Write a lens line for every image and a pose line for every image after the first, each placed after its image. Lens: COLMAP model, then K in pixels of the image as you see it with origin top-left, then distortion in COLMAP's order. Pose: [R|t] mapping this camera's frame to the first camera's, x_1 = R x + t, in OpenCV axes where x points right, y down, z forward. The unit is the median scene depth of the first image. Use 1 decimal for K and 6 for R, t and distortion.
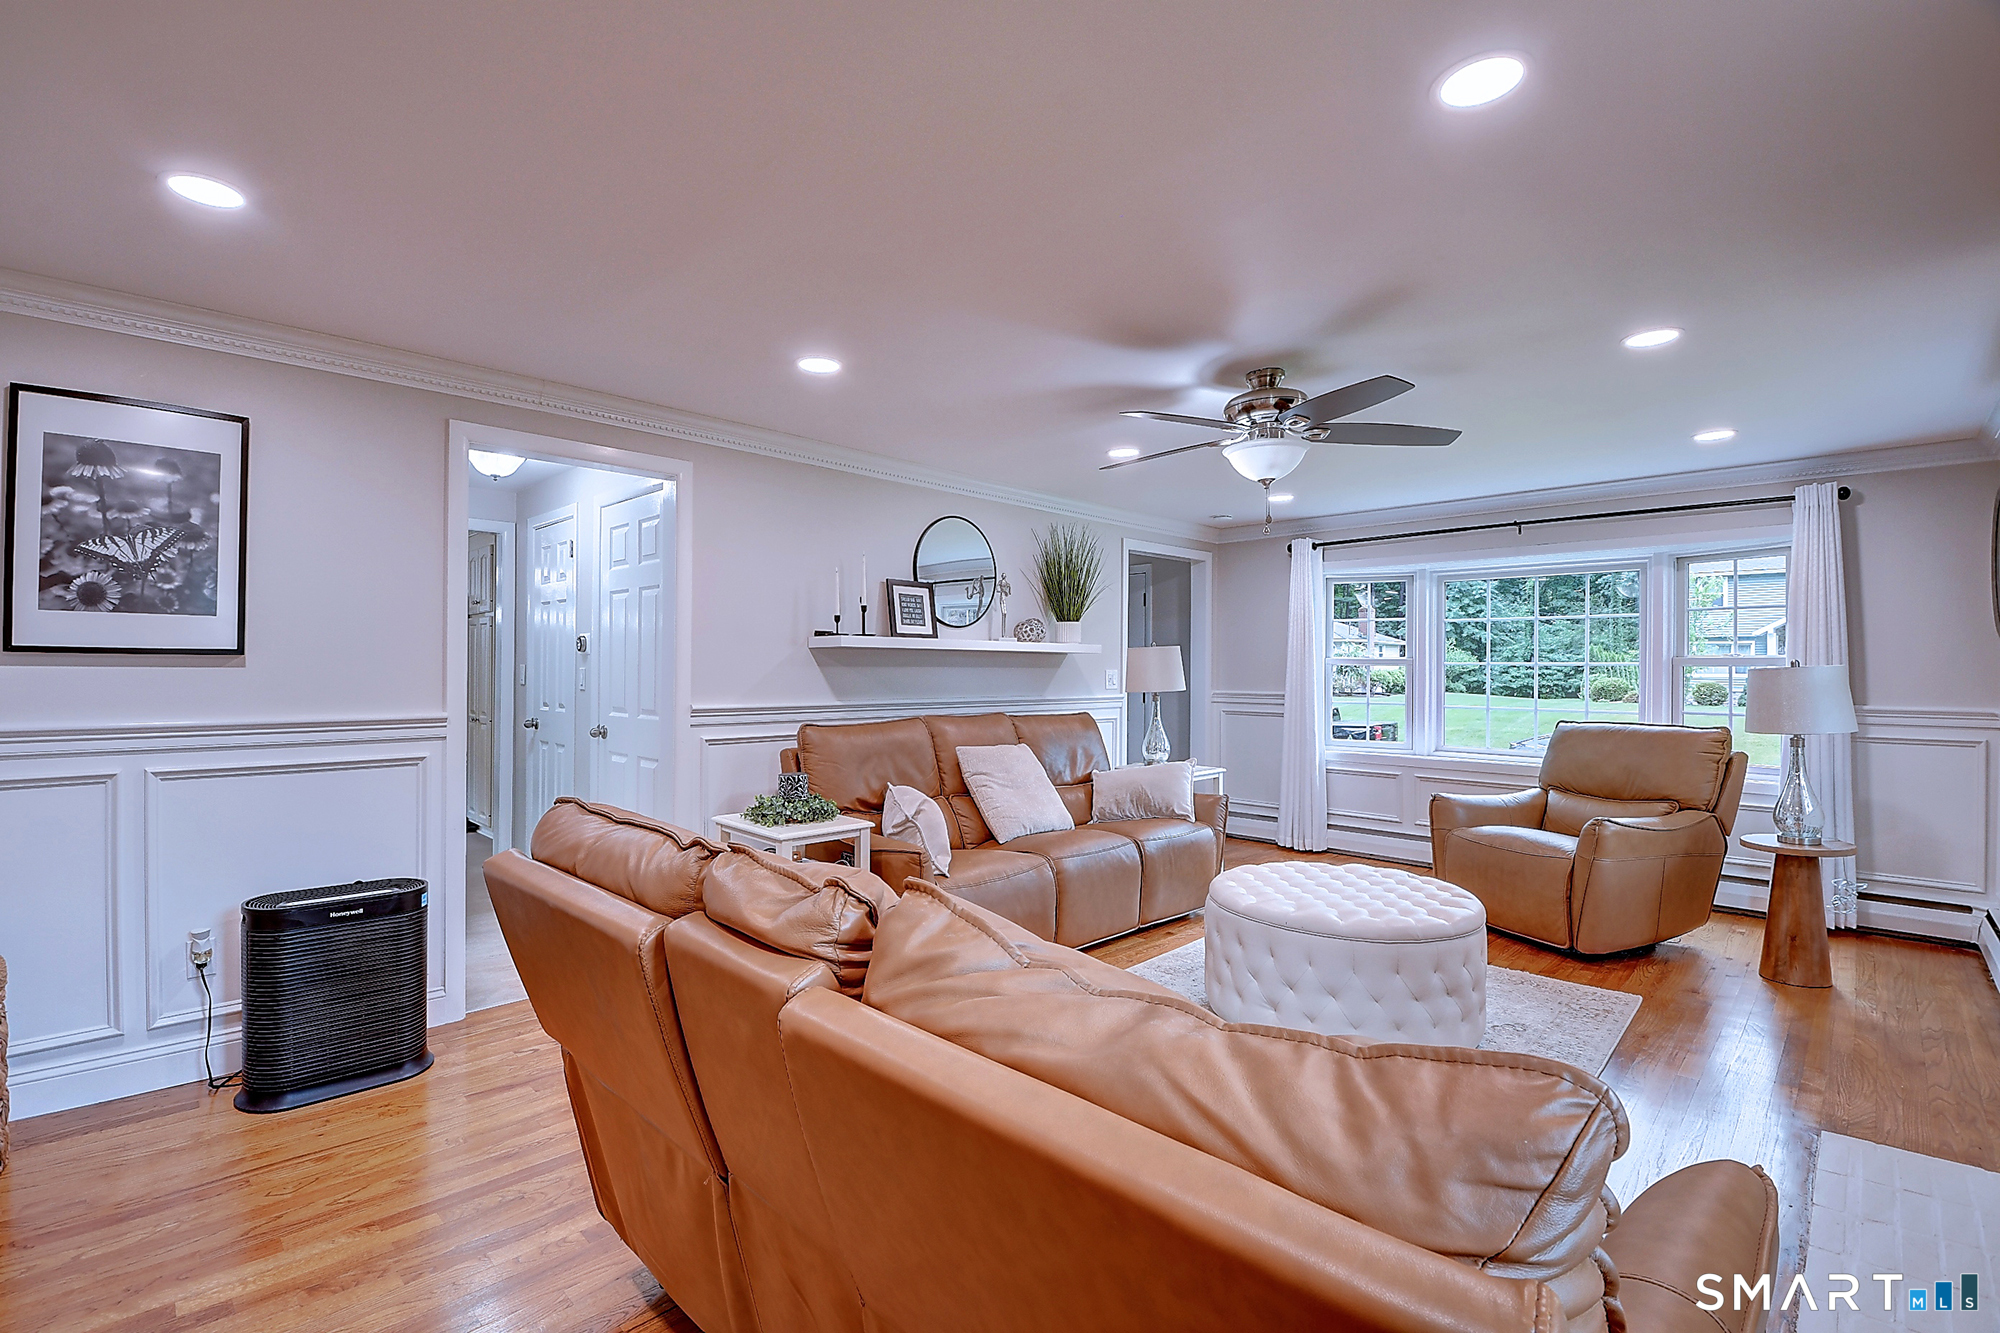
lens RADIAL K [[900.4, 0, 1000.0], [0, 900.4, 666.5], [0, 0, 1]] dist [-0.001592, -0.000507]
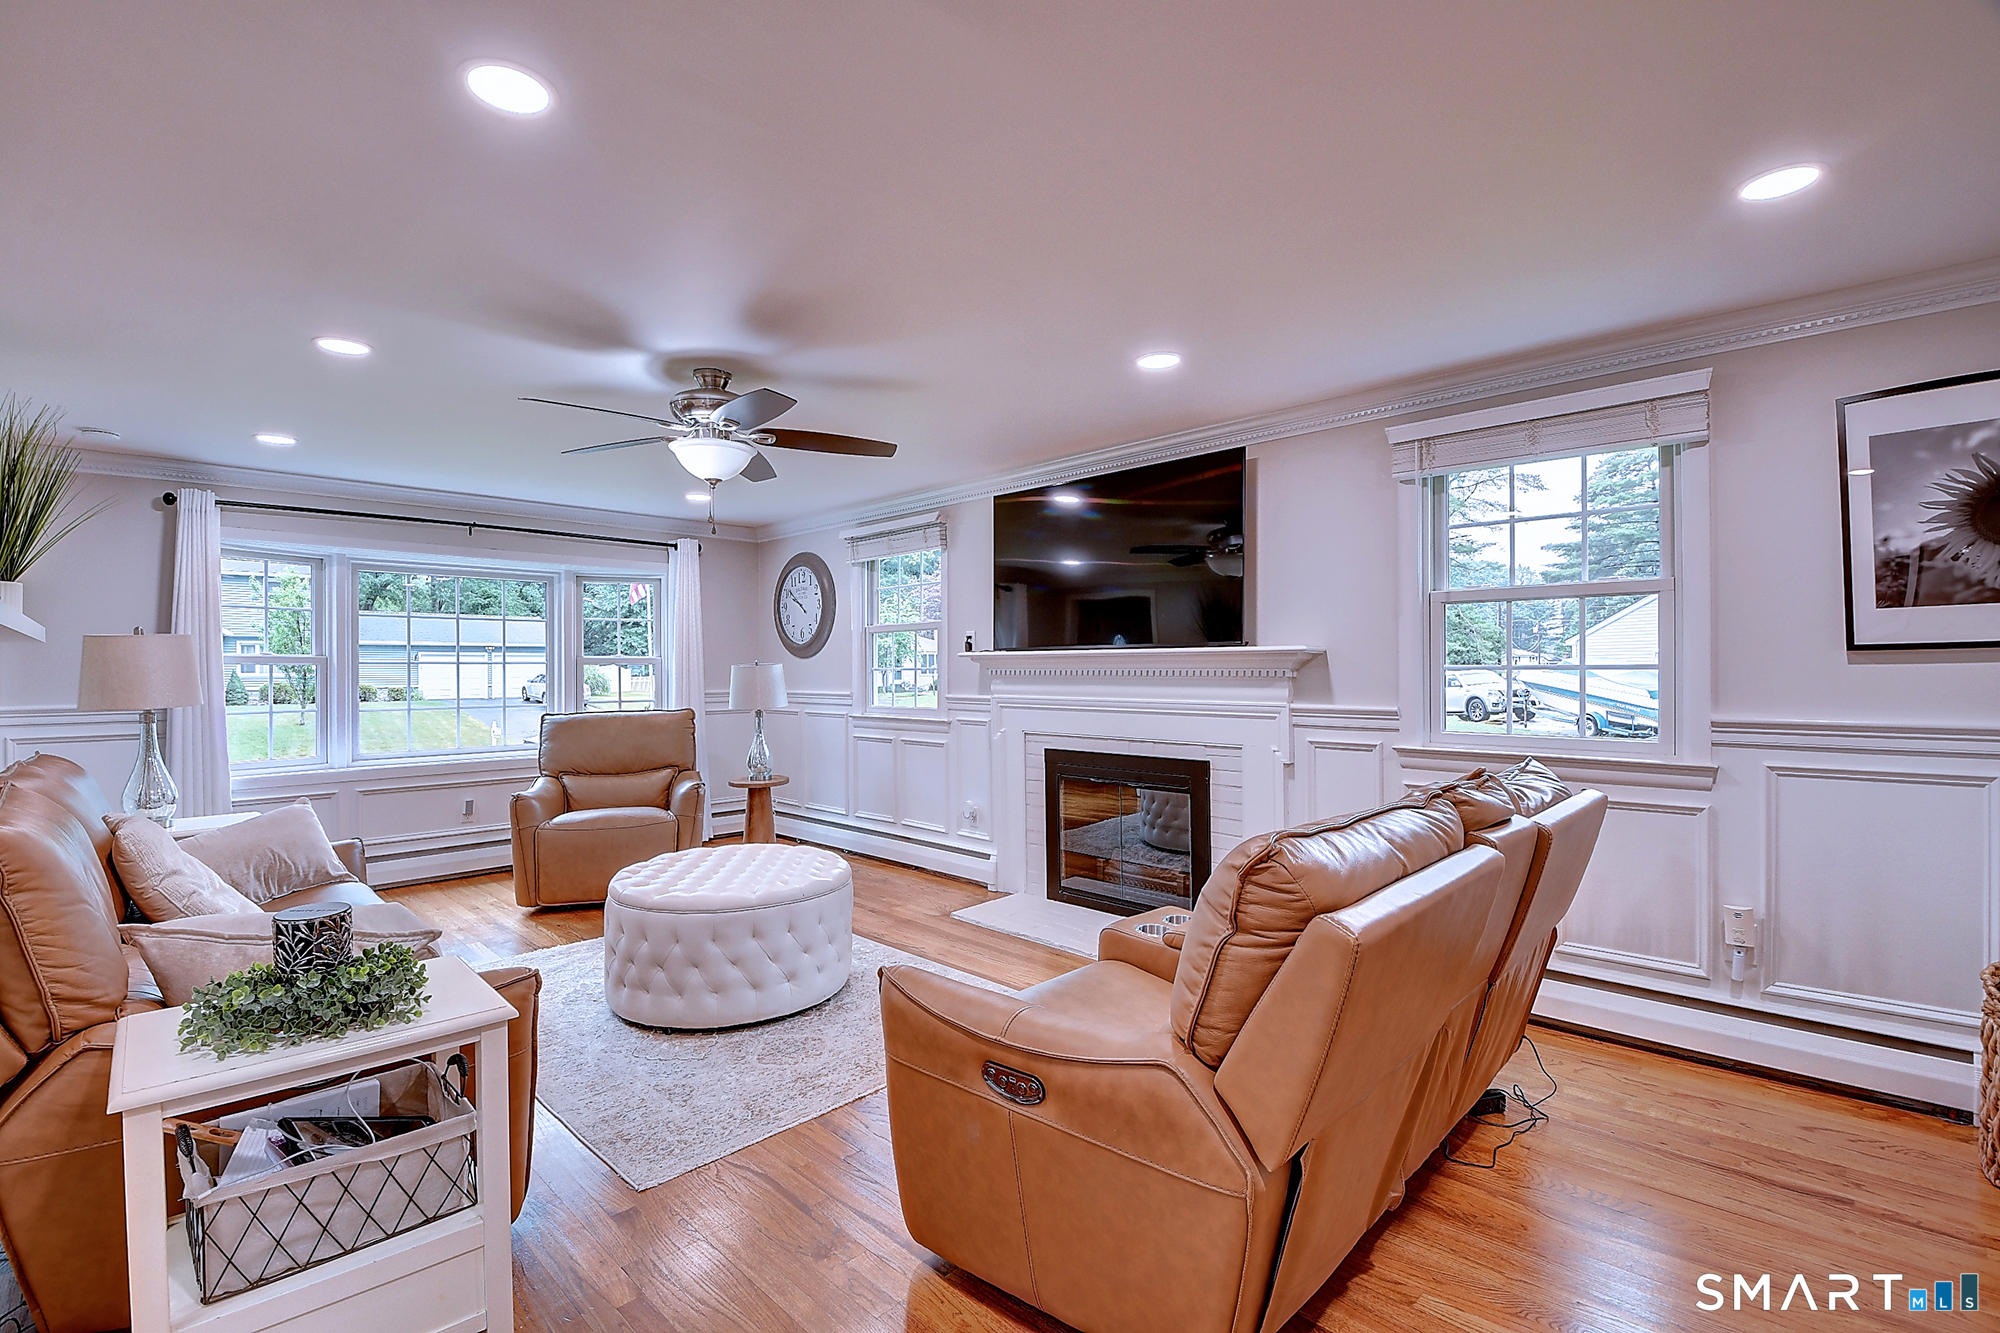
lens RADIAL K [[900.4, 0, 1000.0], [0, 900.4, 666.5], [0, 0, 1]] dist [-0.001592, -0.000507]
pose [[-0.031701, -0.002399, 0.999495, -0.543018], [0.010450, 0.999942, 0.002732, 0.004492], [-0.999443, 0.010531, -0.031674, 0.529691]]
